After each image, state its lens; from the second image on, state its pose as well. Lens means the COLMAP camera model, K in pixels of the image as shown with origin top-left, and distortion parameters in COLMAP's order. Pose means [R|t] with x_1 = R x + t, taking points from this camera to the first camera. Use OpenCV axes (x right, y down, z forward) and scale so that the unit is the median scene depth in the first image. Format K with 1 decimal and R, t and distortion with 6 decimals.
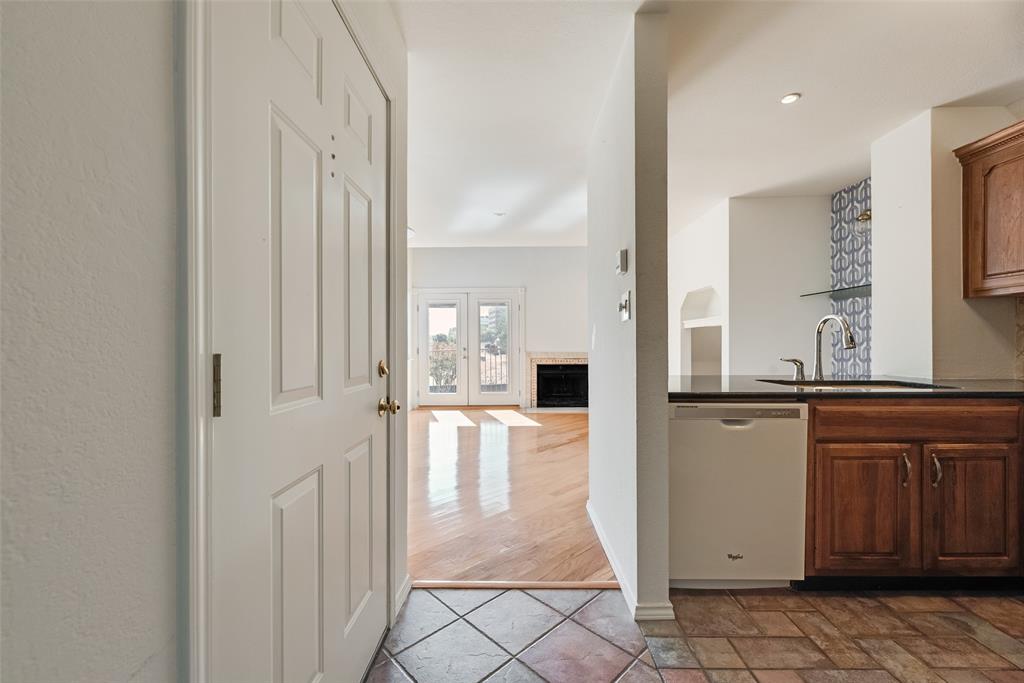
lens RADIAL K [[415.7, 0, 511.4], [0, 415.7, 345.0], [0, 0, 1]] dist [0.006225, 0.000126]
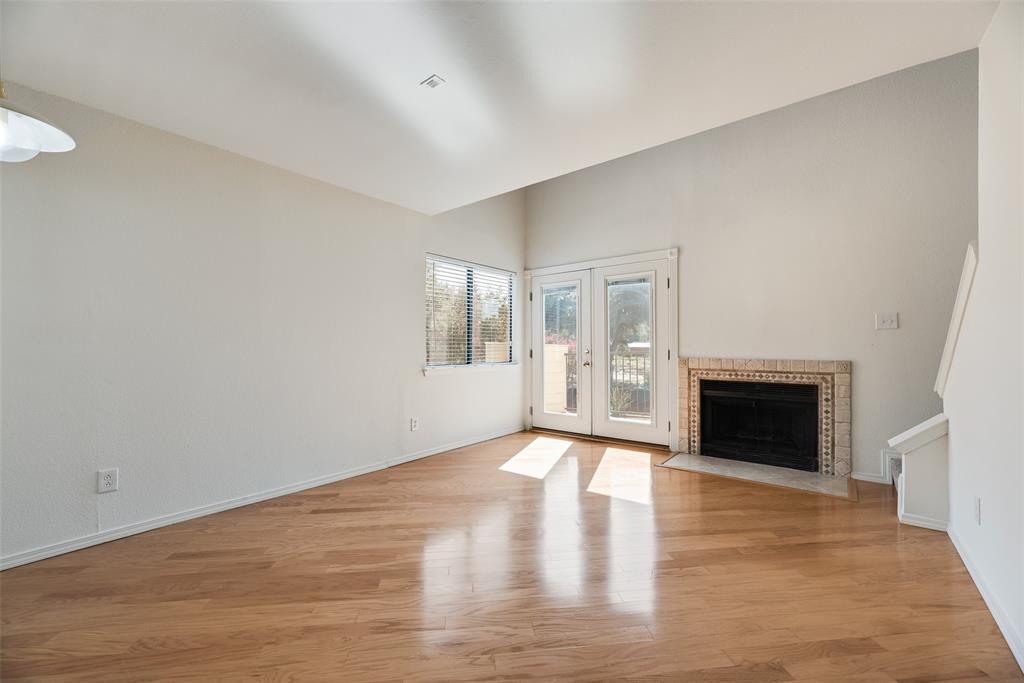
lens RADIAL K [[415.7, 0, 514.2], [0, 415.7, 343.7], [0, 0, 1]] dist [0.006225, 0.000126]
pose [[0.784936, -0.001771, -0.619575, 0.216014], [-0.001463, 0.999988, -0.004712, 0.000373], [0.619575, 0.004605, 0.784924, 0.392443]]
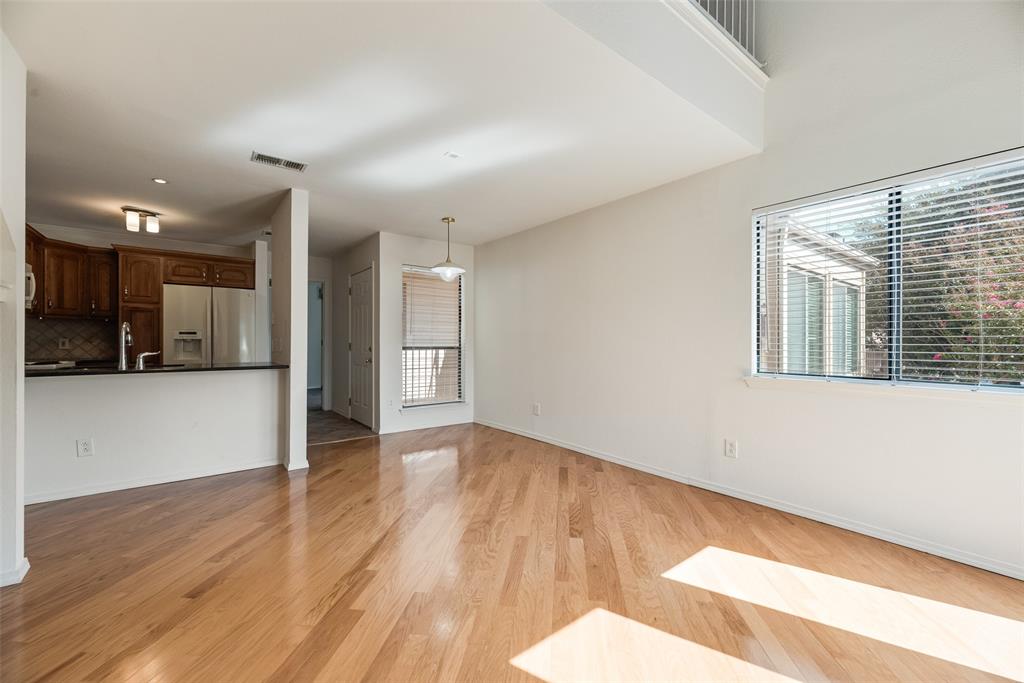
lens RADIAL K [[415.7, 0, 514.4], [0, 415.7, 339.6], [0, 0, 1]] dist [0.006225, 0.000126]
pose [[-0.788215, -0.001892, -0.615397, 0.194944], [-0.001928, 0.999998, -0.000606, -0.003242], [0.615397, 0.000709, -0.788217, 0.951150]]
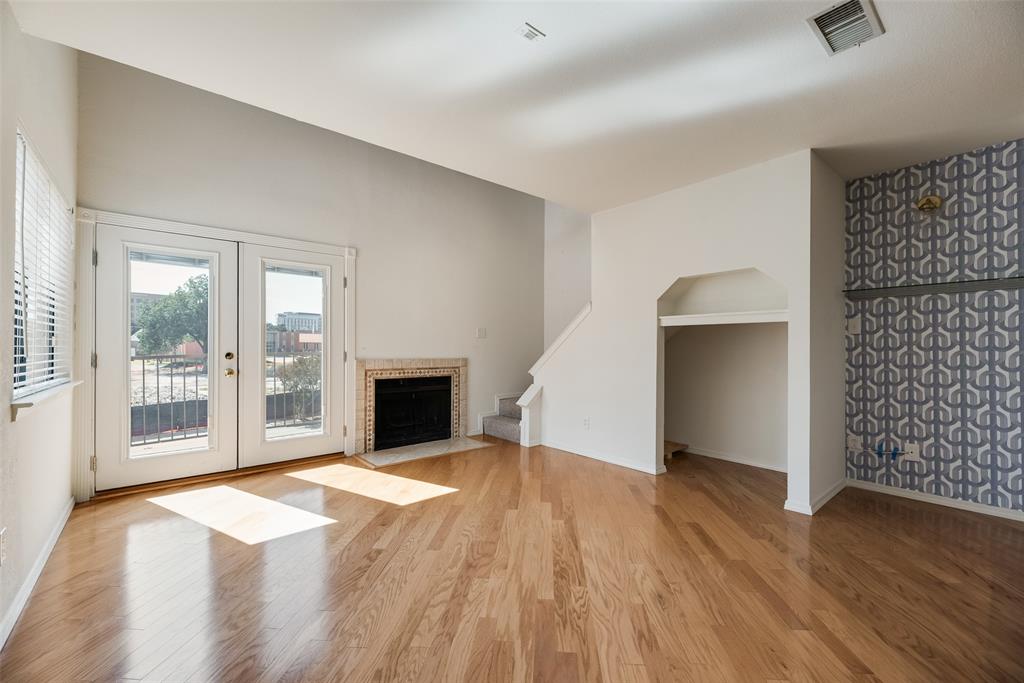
lens RADIAL K [[415.7, 0, 518.5], [0, 415.7, 345.2], [0, 0, 1]] dist [0.006225, 0.000126]
pose [[0.754992, 0.009508, 0.655665, -0.178251], [-0.004639, 0.999947, -0.009159, 0.001130], [-0.655717, 0.003873, 0.754997, 0.406693]]
